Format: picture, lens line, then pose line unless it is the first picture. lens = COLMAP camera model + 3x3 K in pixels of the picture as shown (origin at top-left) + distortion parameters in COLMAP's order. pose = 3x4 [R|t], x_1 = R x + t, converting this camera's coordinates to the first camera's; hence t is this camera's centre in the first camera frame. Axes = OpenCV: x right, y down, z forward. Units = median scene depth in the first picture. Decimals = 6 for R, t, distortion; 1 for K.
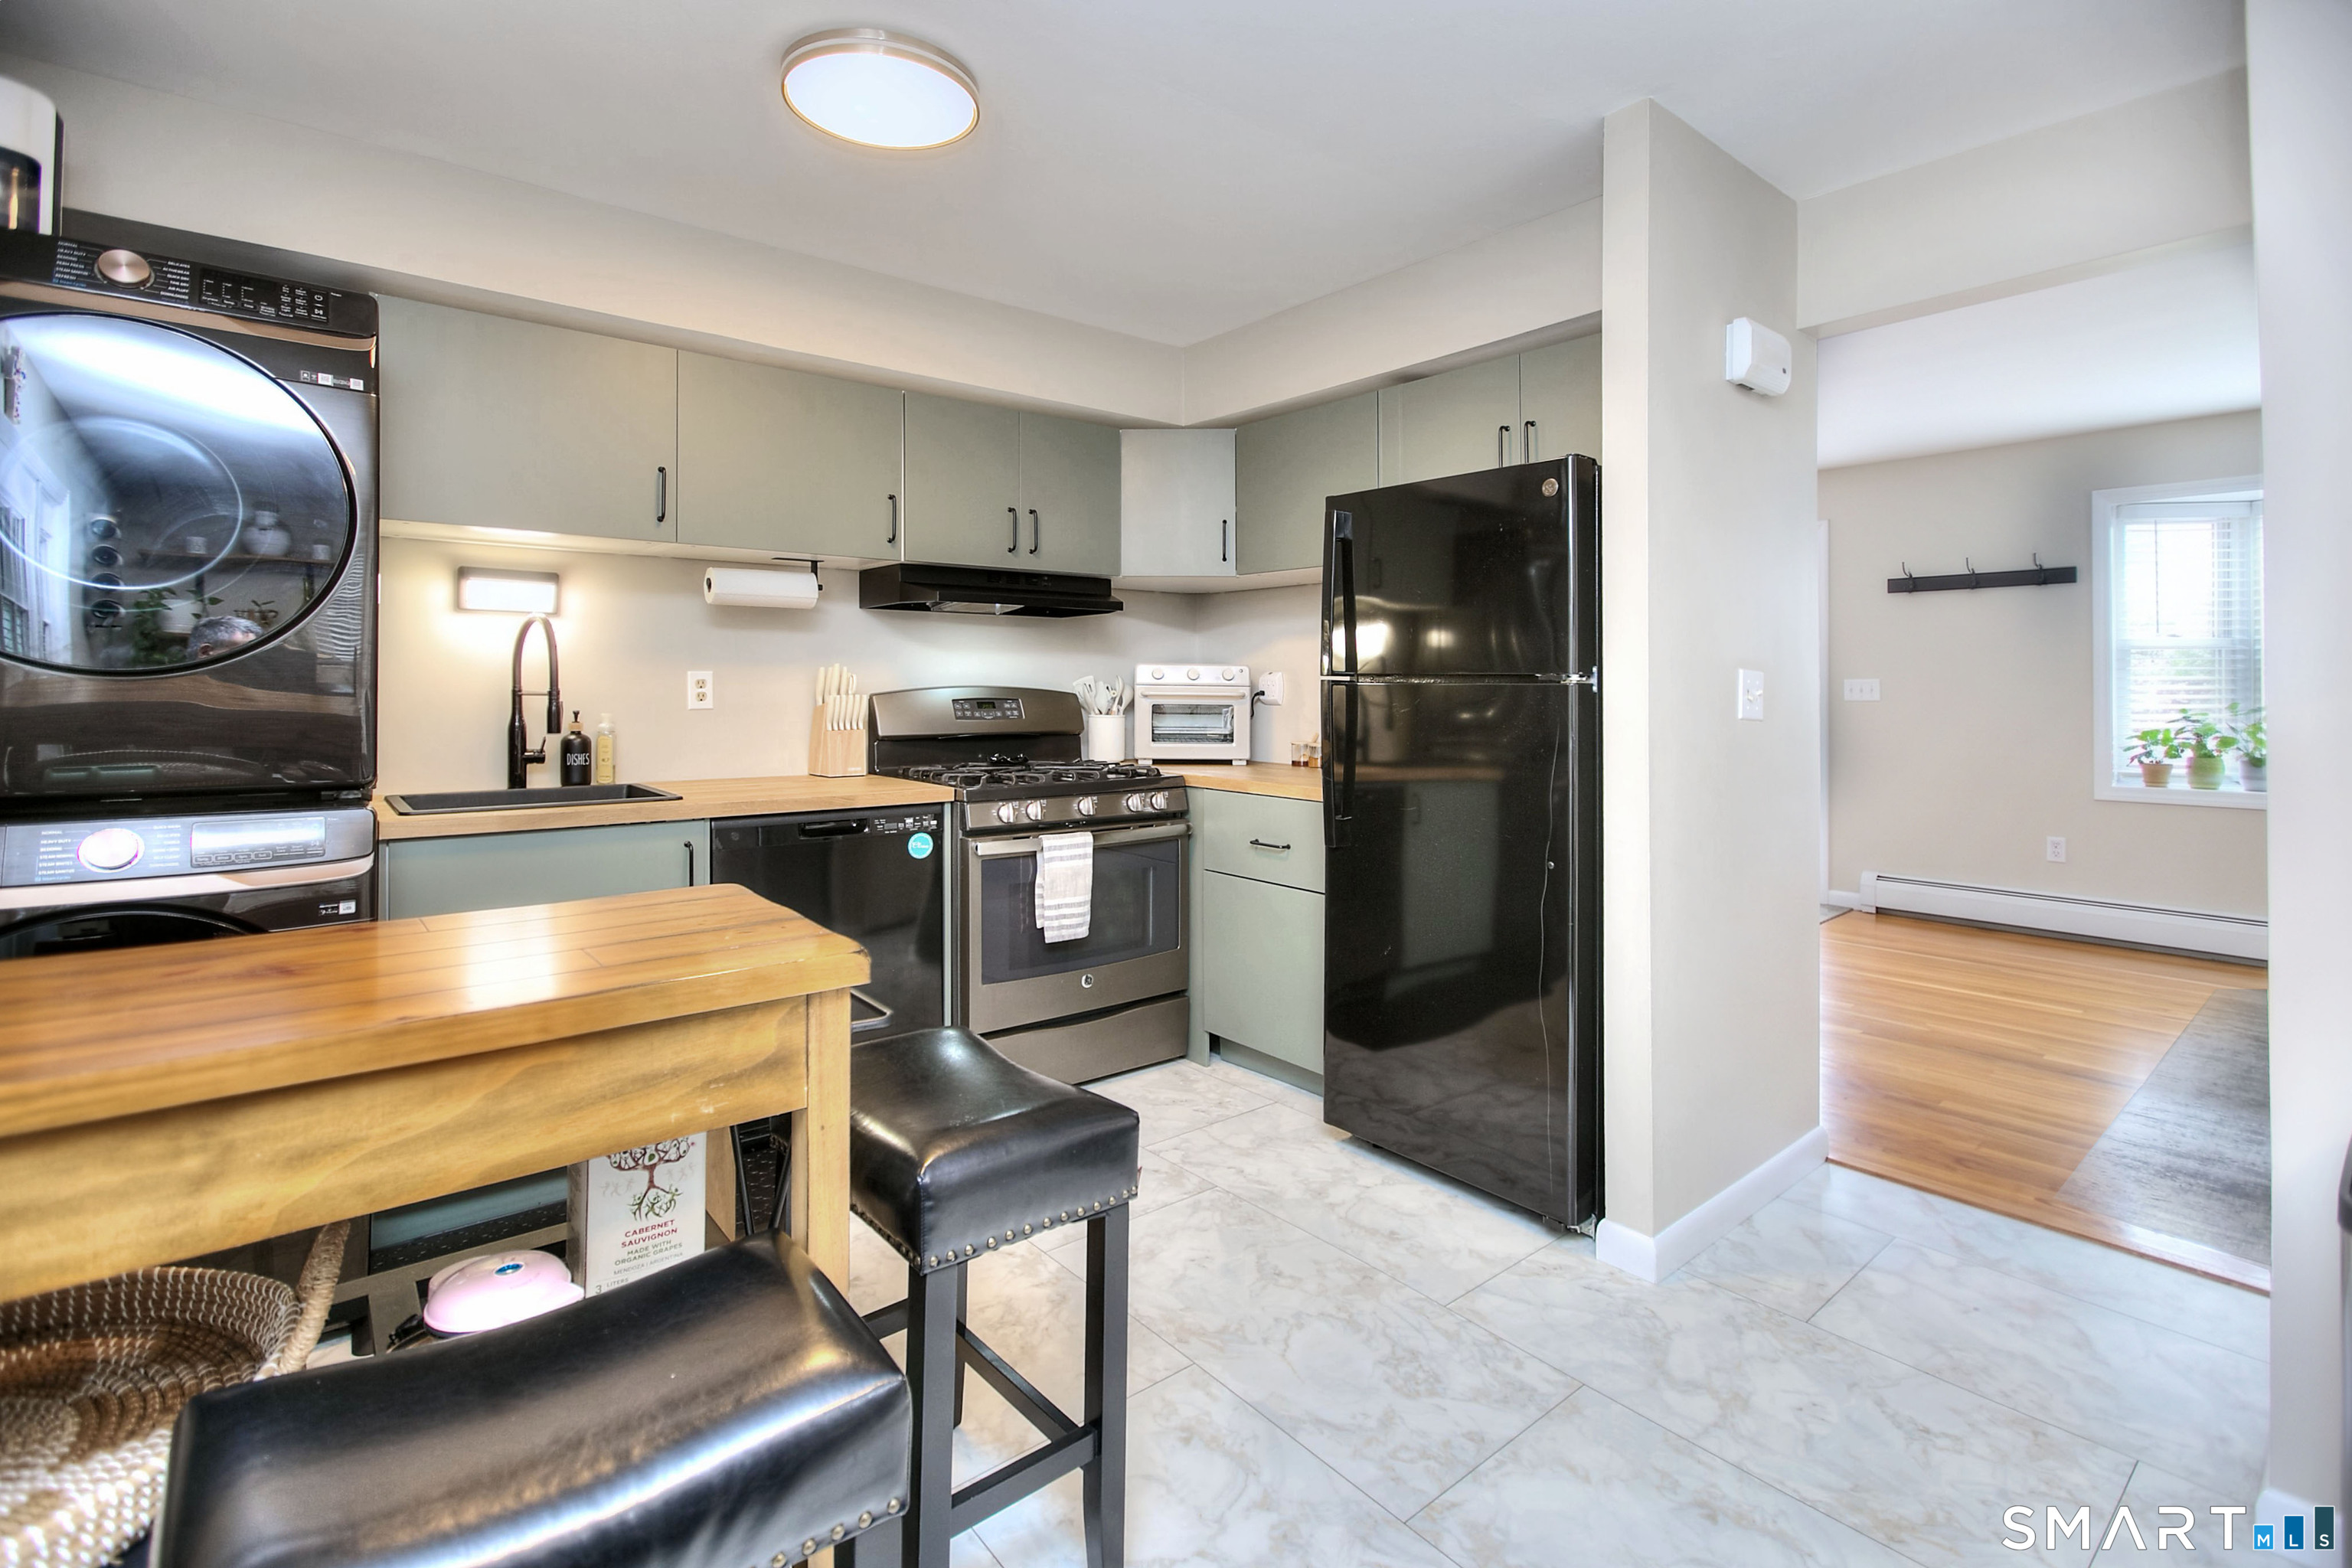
lens RADIAL K [[1162.1, 0, 1241.9], [0, 1162.1, 657.8], [0, 0, 1]] dist [-0.000372, 0.001174]
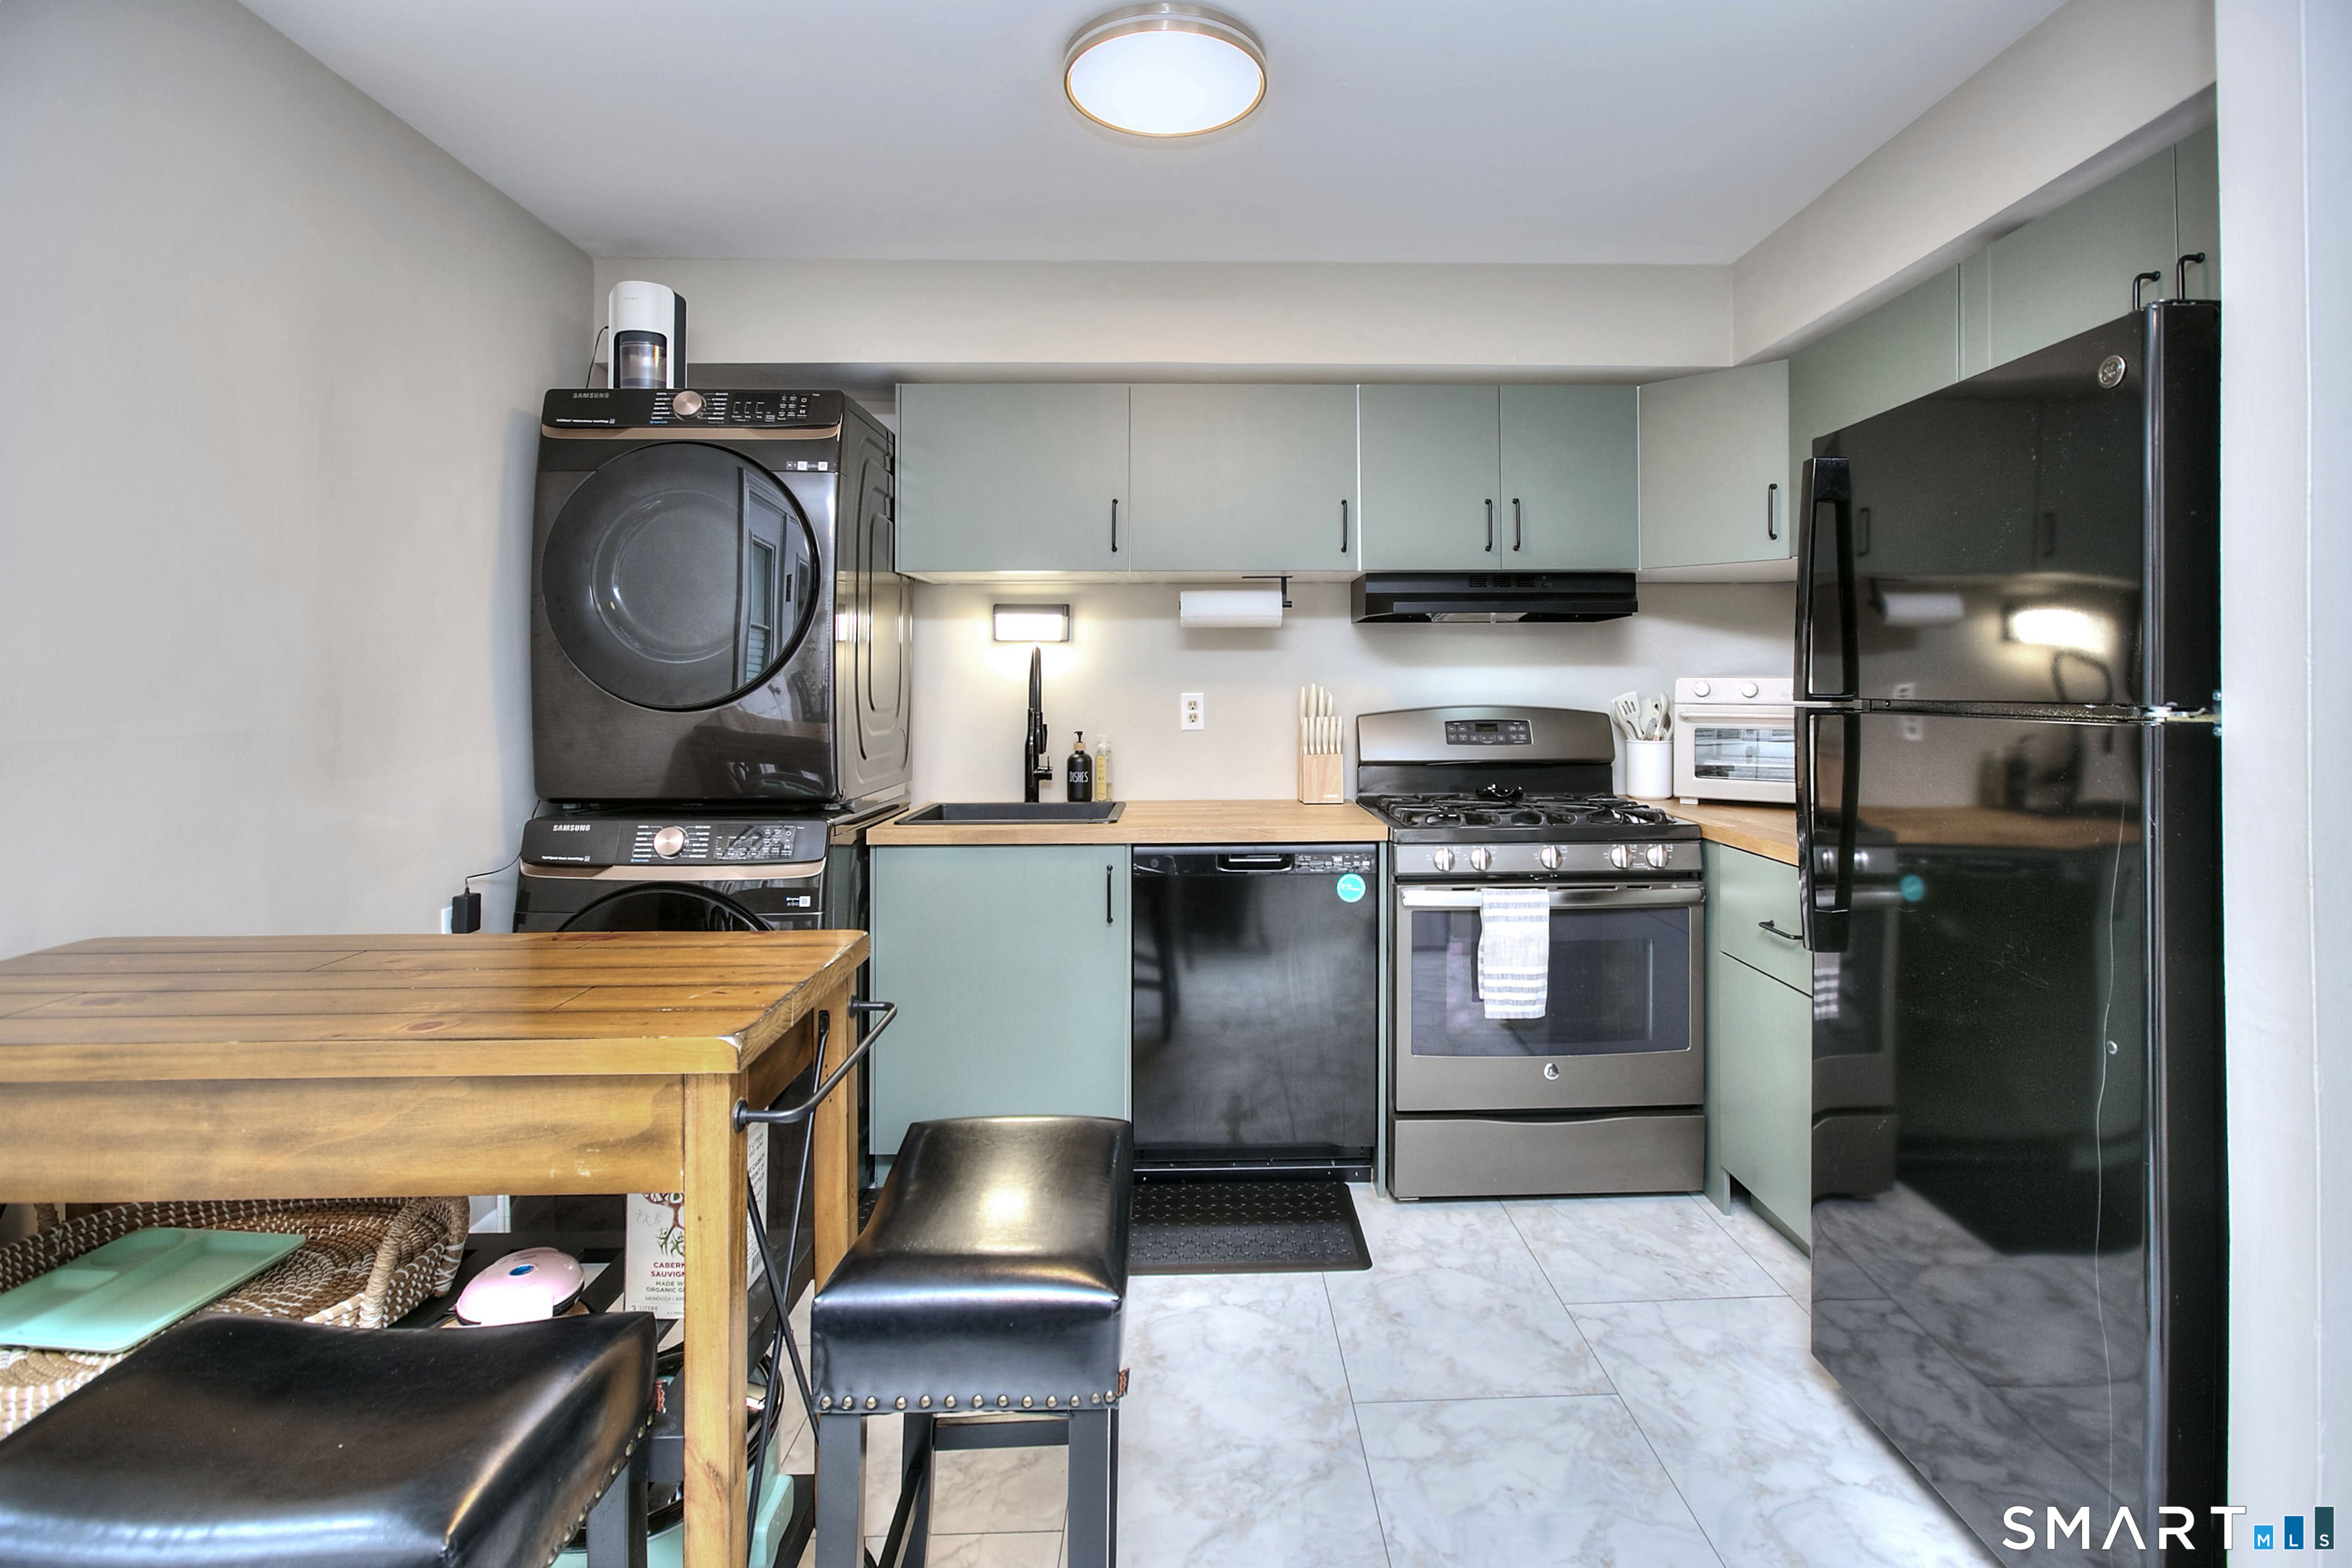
lens RADIAL K [[1191.4, 0, 1185.5], [0, 1191.4, 657.3], [0, 0, 1]] dist [-0.021707, 0.014701]
pose [[0.761701, -0.026463, -0.647388, 0.227174], [0.026005, 0.999609, -0.010263, -0.010437], [0.647406, -0.009018, 0.762092, 0.215262]]
